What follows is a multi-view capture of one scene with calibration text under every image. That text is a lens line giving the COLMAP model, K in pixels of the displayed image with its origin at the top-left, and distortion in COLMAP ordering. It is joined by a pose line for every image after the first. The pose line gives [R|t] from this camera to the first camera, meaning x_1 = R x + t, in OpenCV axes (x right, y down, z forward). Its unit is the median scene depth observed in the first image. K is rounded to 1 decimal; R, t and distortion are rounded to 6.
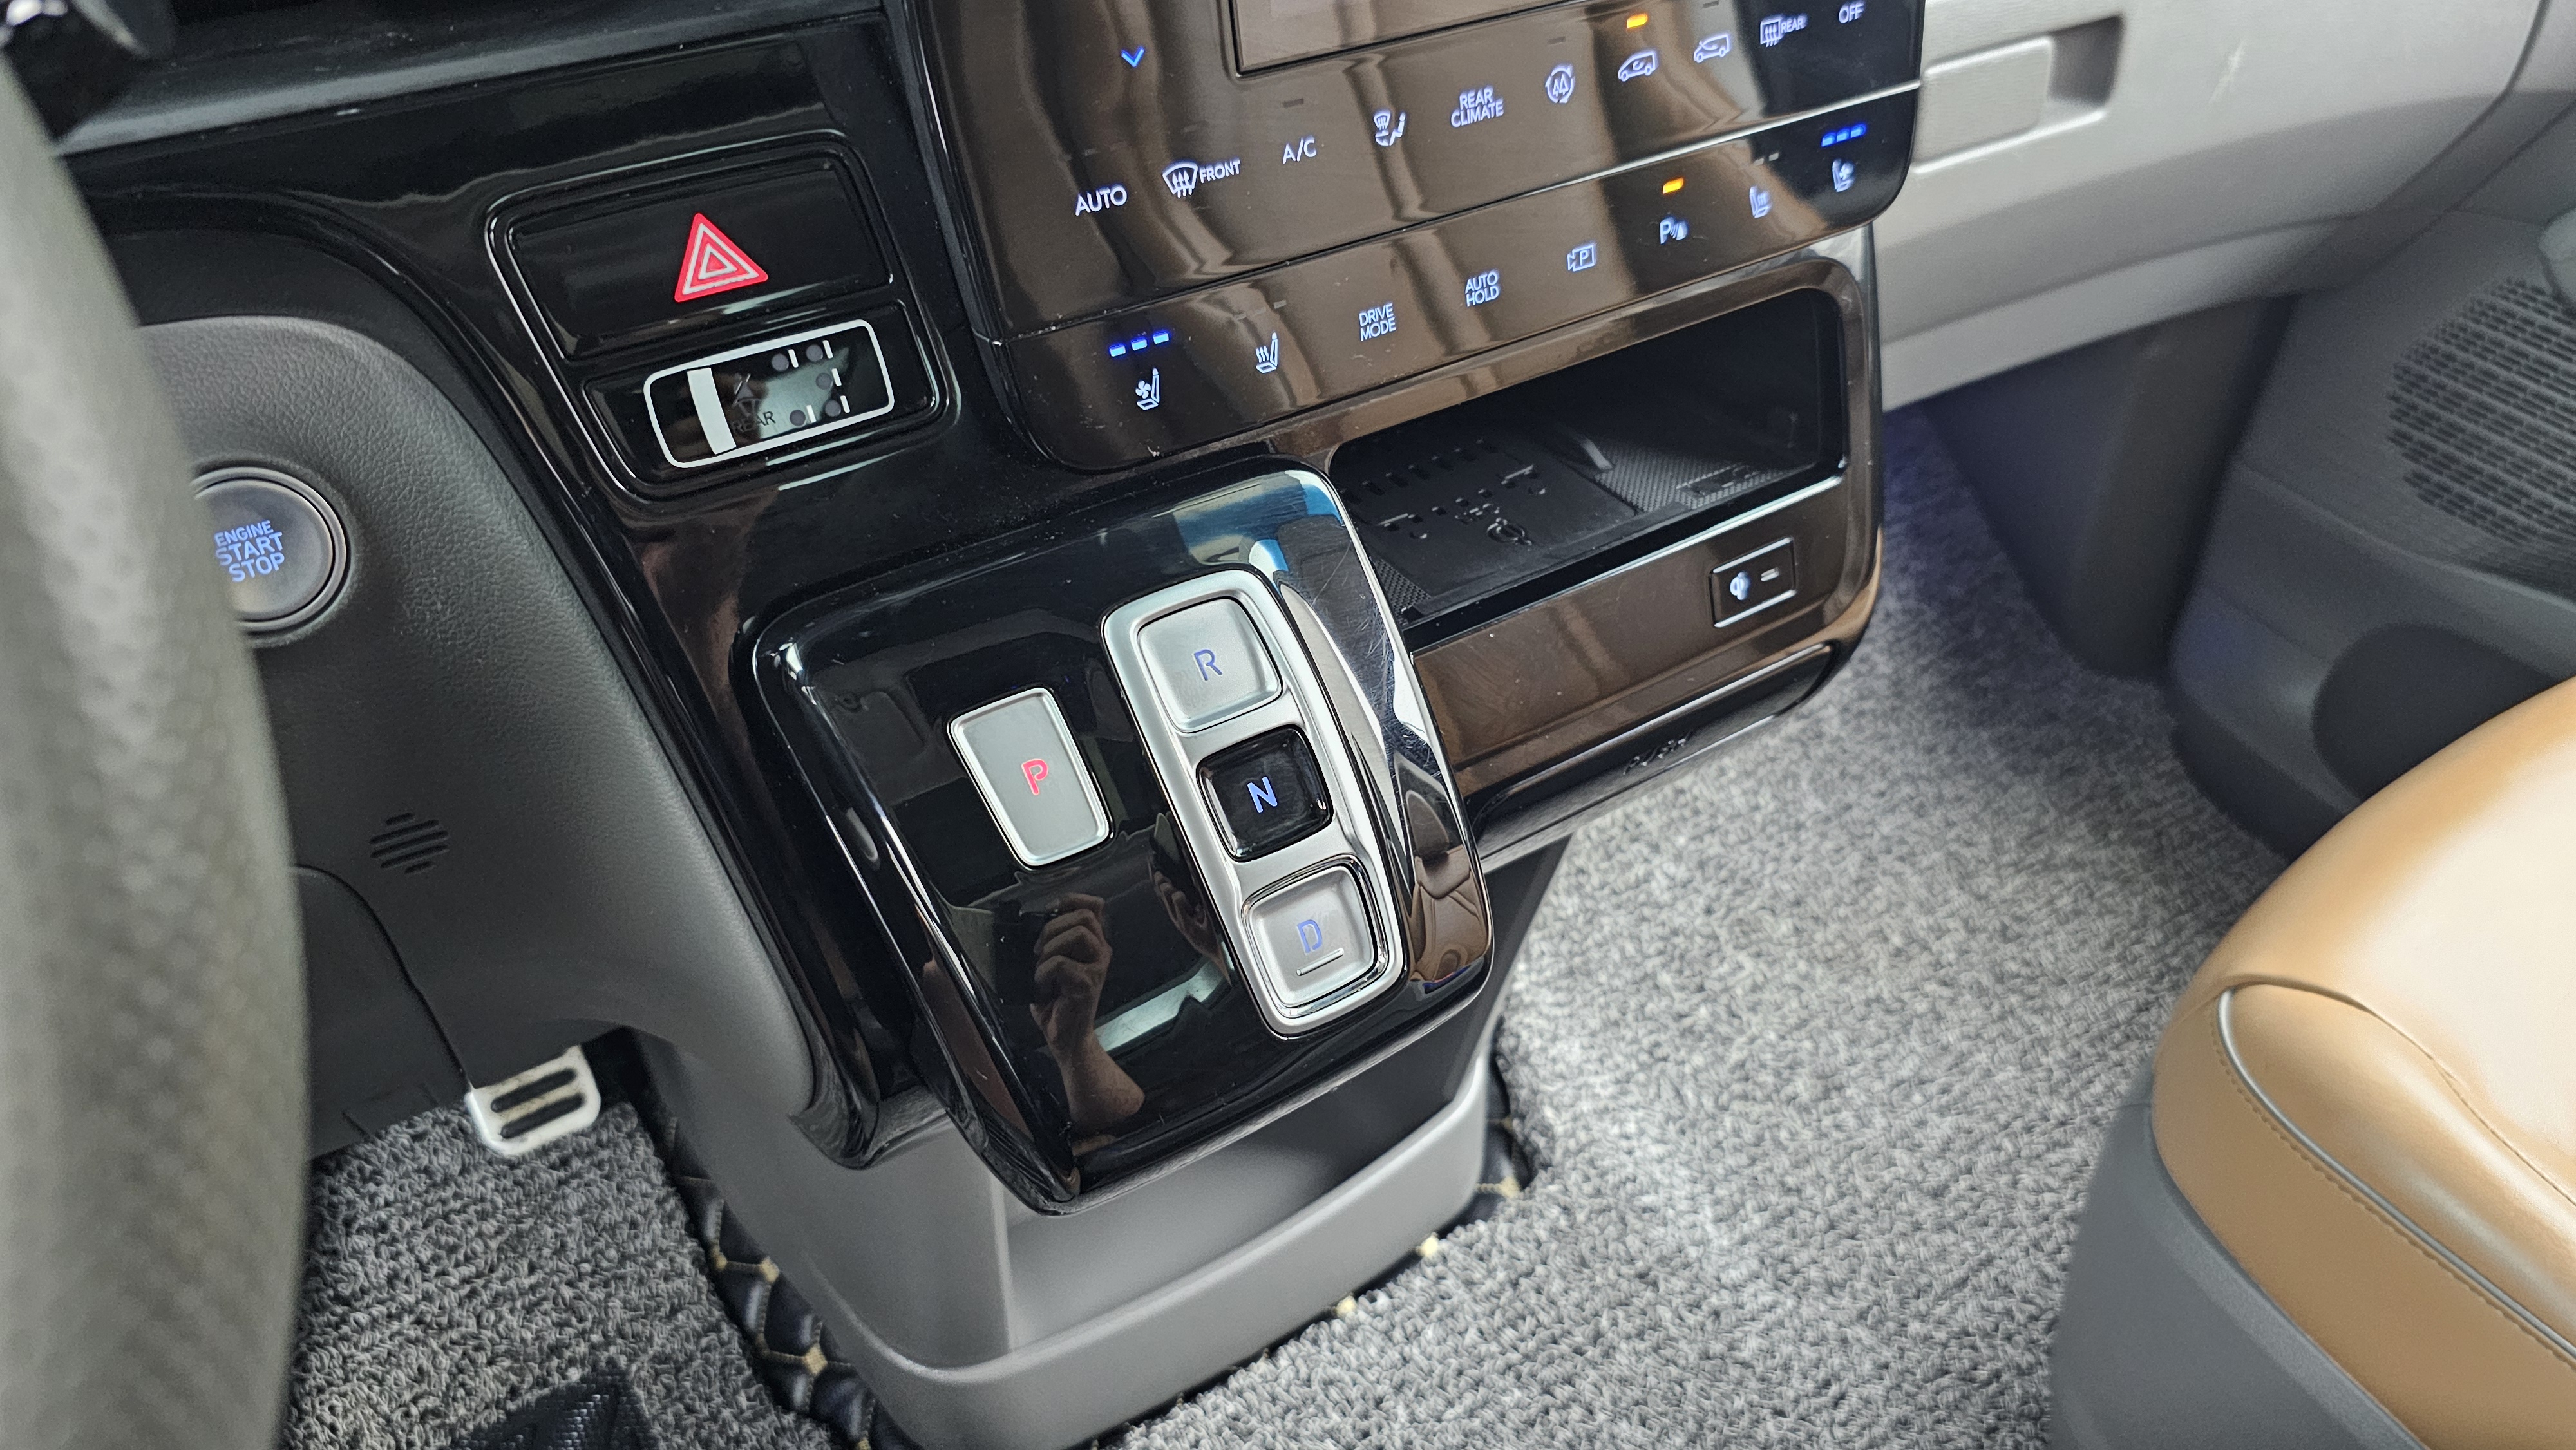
lens RADIAL K [[1768.4, 0, 1298.0], [0, 1768.4, 695.2], [0, 0, 1]] dist [0.046499, -0.052446]
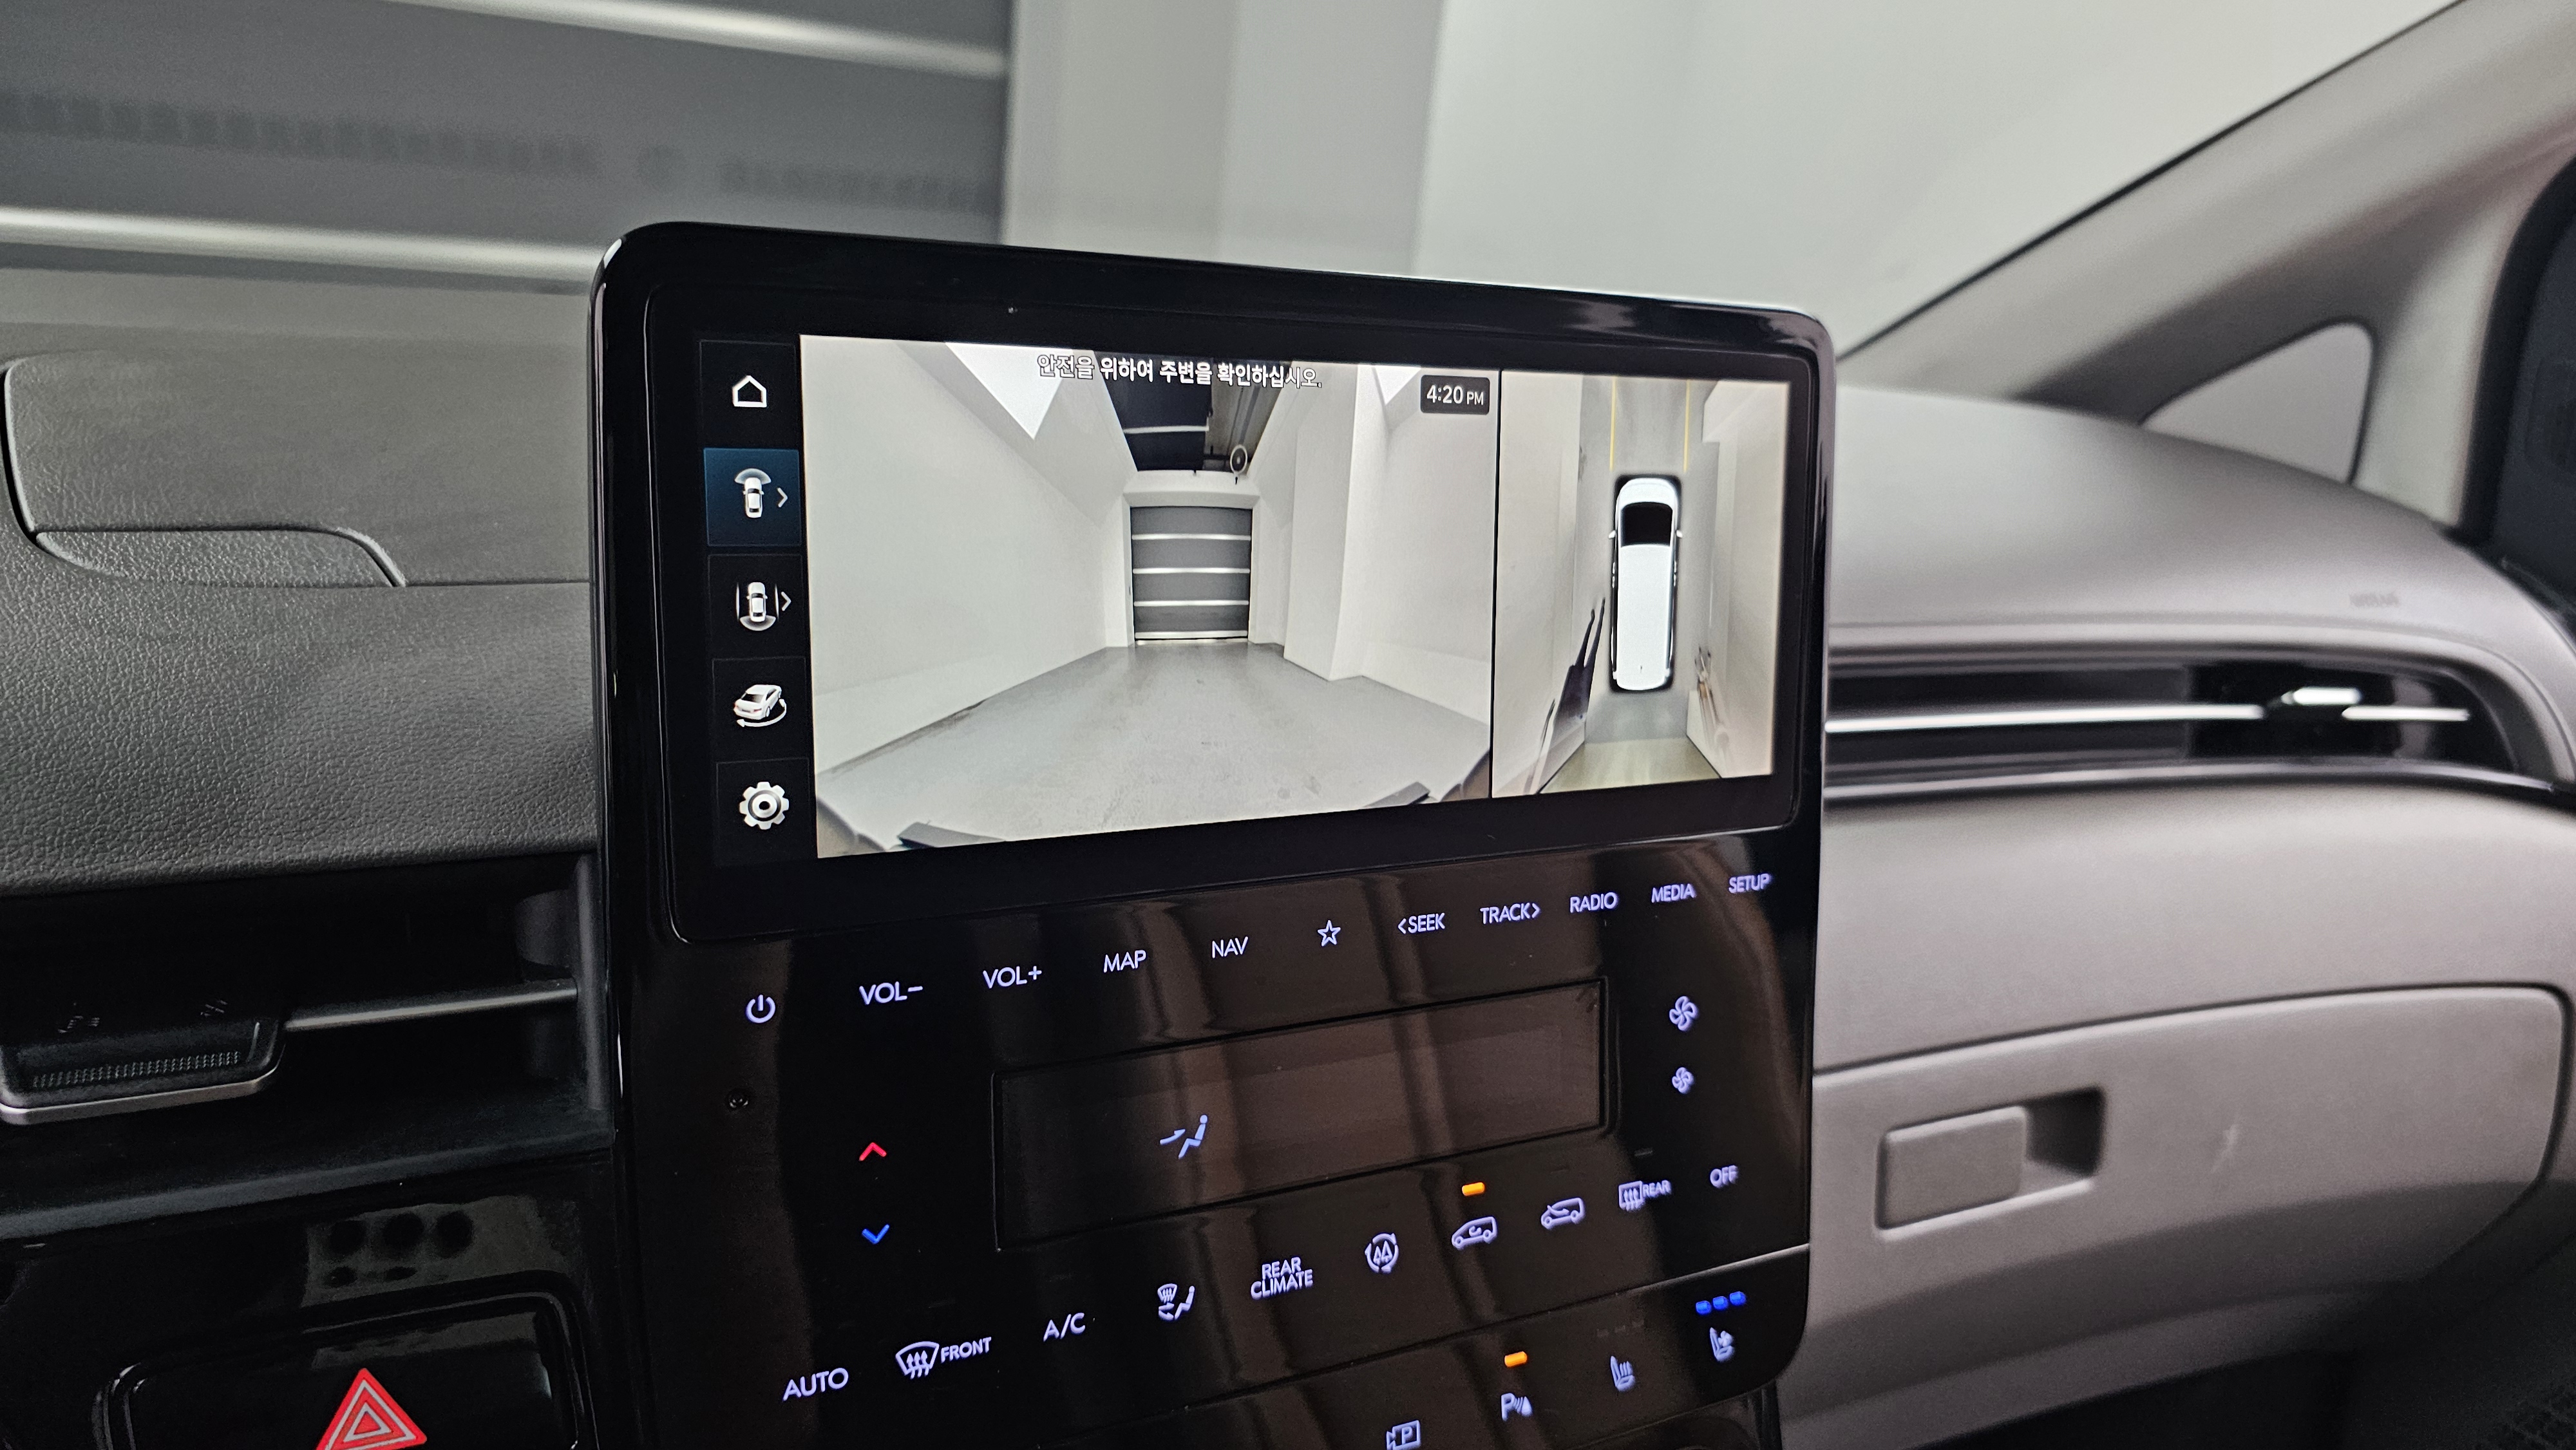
lens RADIAL K [[1768.4, 0, 1328.4], [0, 1768.4, 723.9], [0, 0, 1]] dist [0.046499, -0.052446]
pose [[0.994101, 0.089357, -0.061475, 0.140885], [-0.106818, 0.904874, -0.412060, -0.192780], [0.018807, 0.416196, 0.909080, 0.035472]]
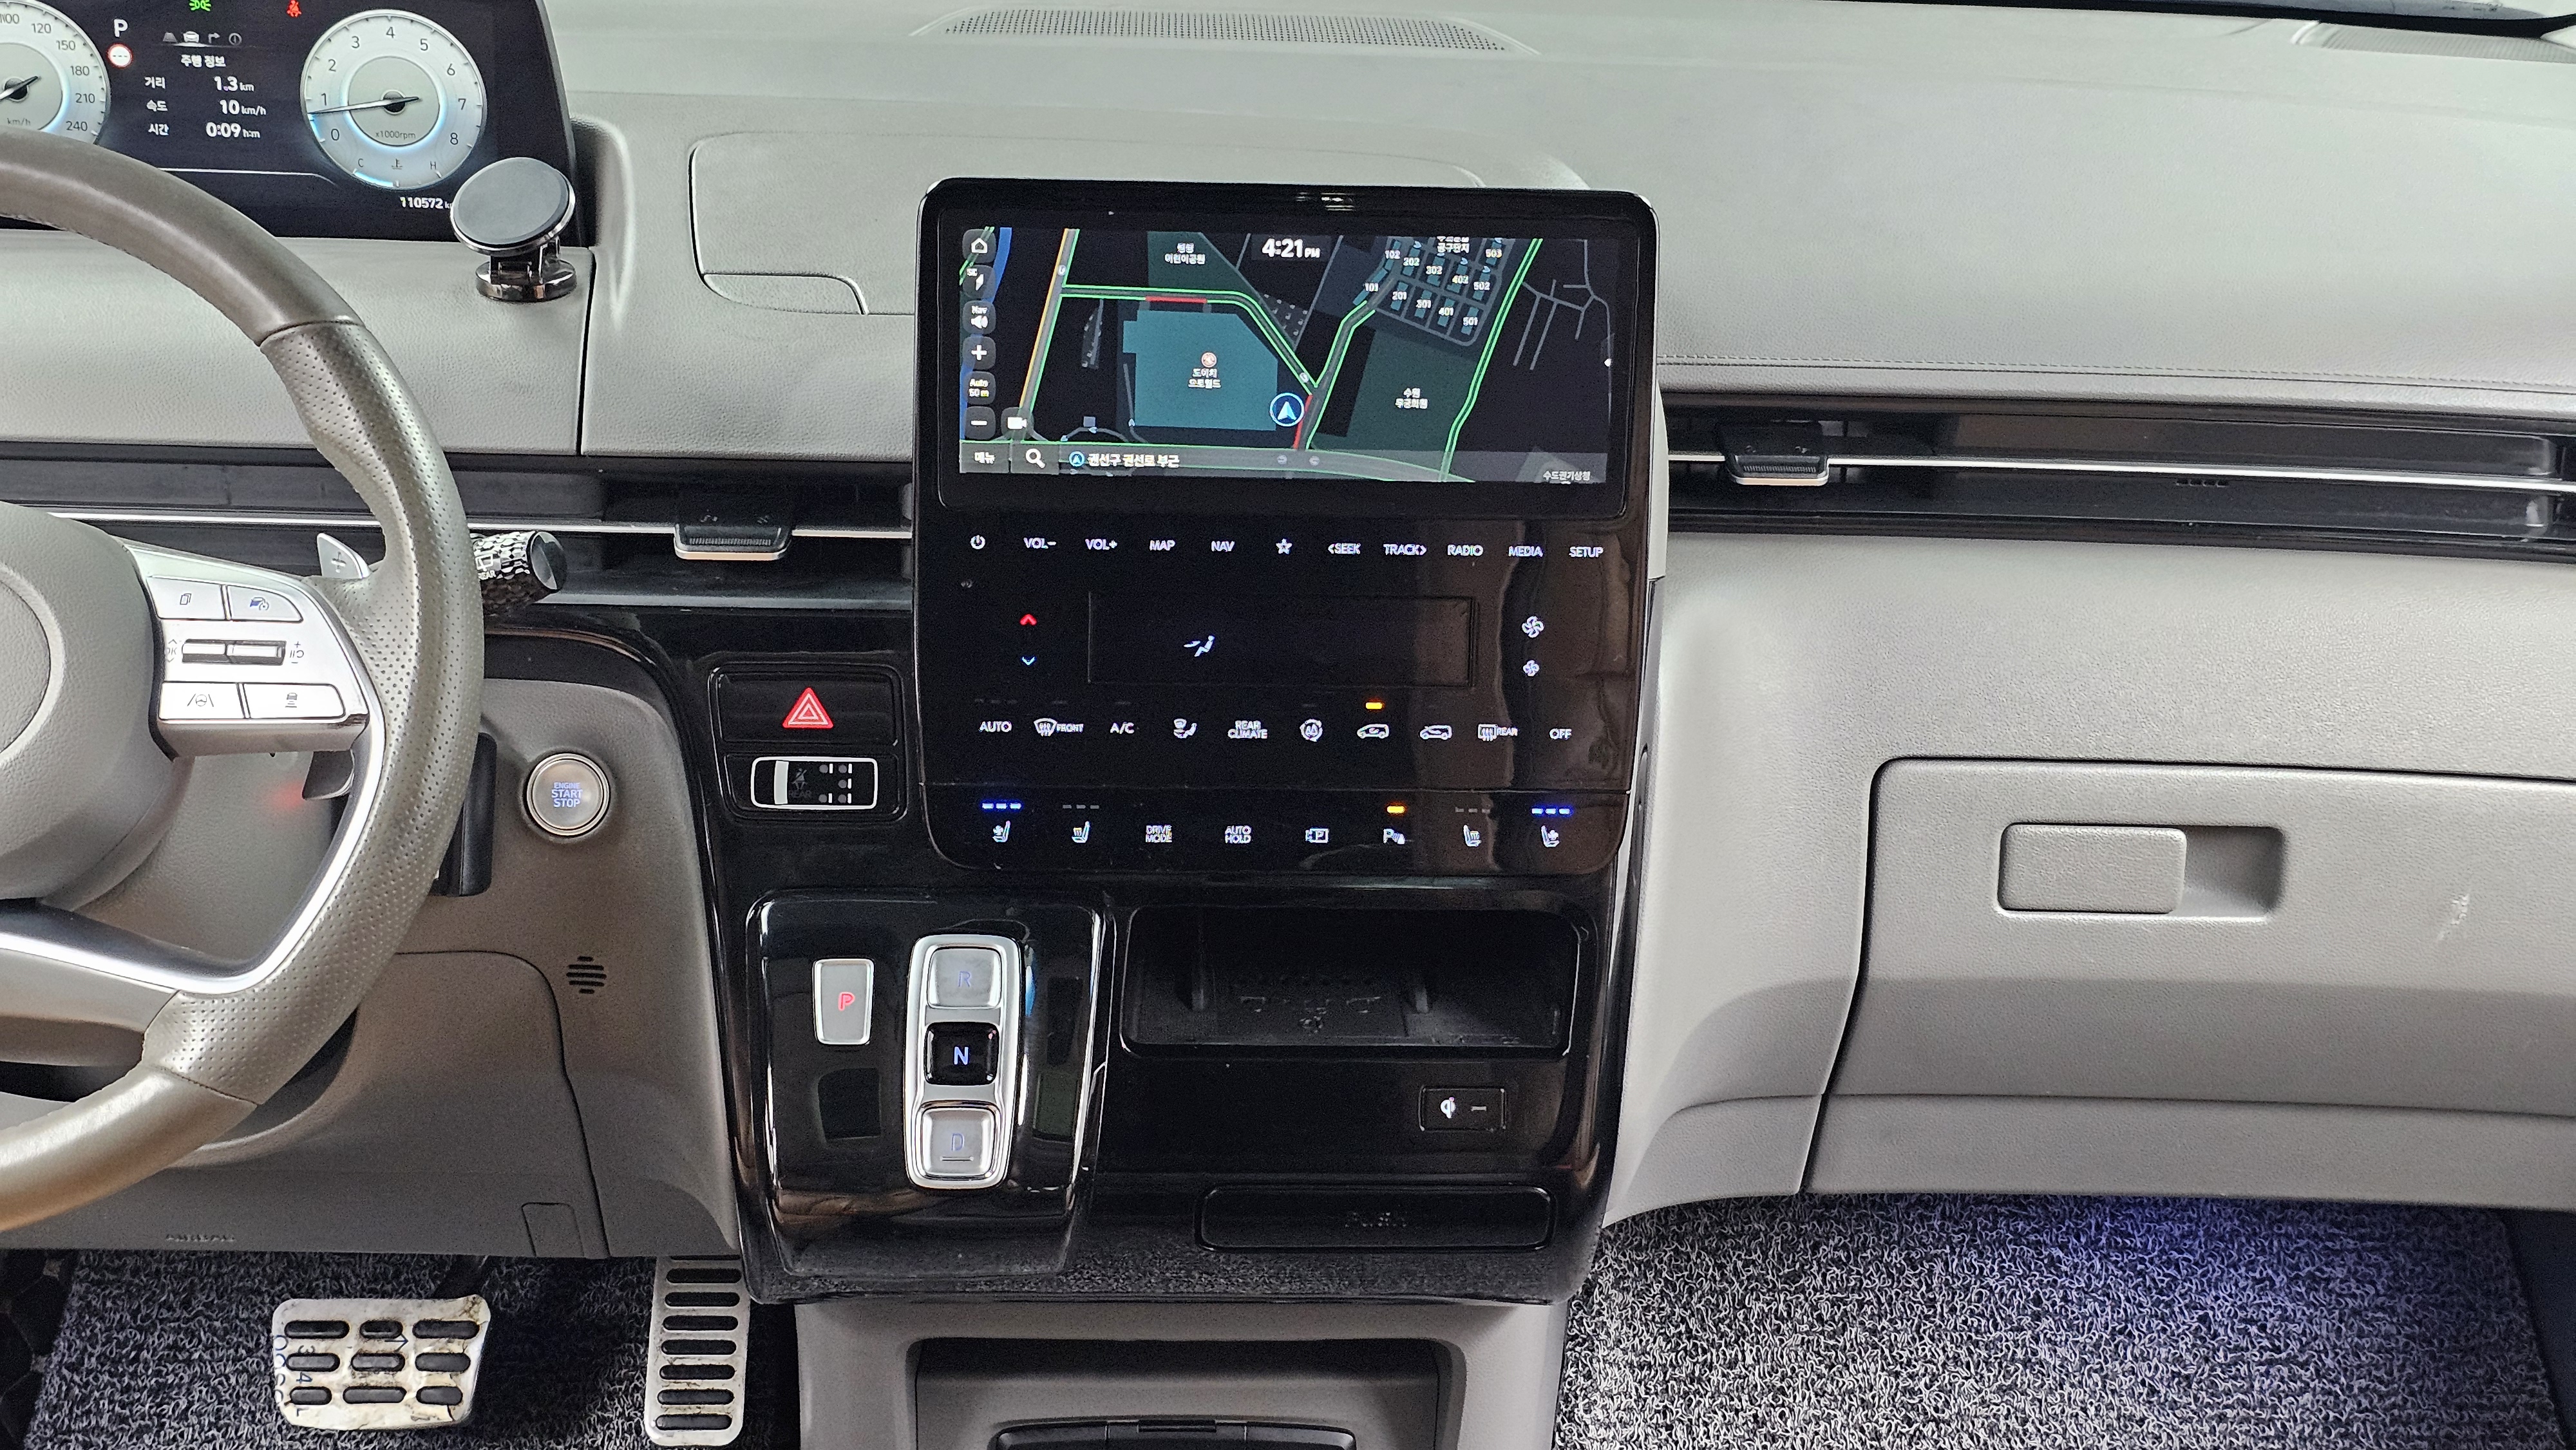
lens RADIAL K [[3529.6, 0, 1351.3], [0, 3529.6, 657.1], [0, 0, 1]] dist [0.040453, 0.000000]
pose [[0.867976, 0.202511, -0.453439, 1.530620], [-0.336140, 0.911695, -0.236268, 0.329922], [0.365551, 0.357494, 0.859401, -1.691471]]
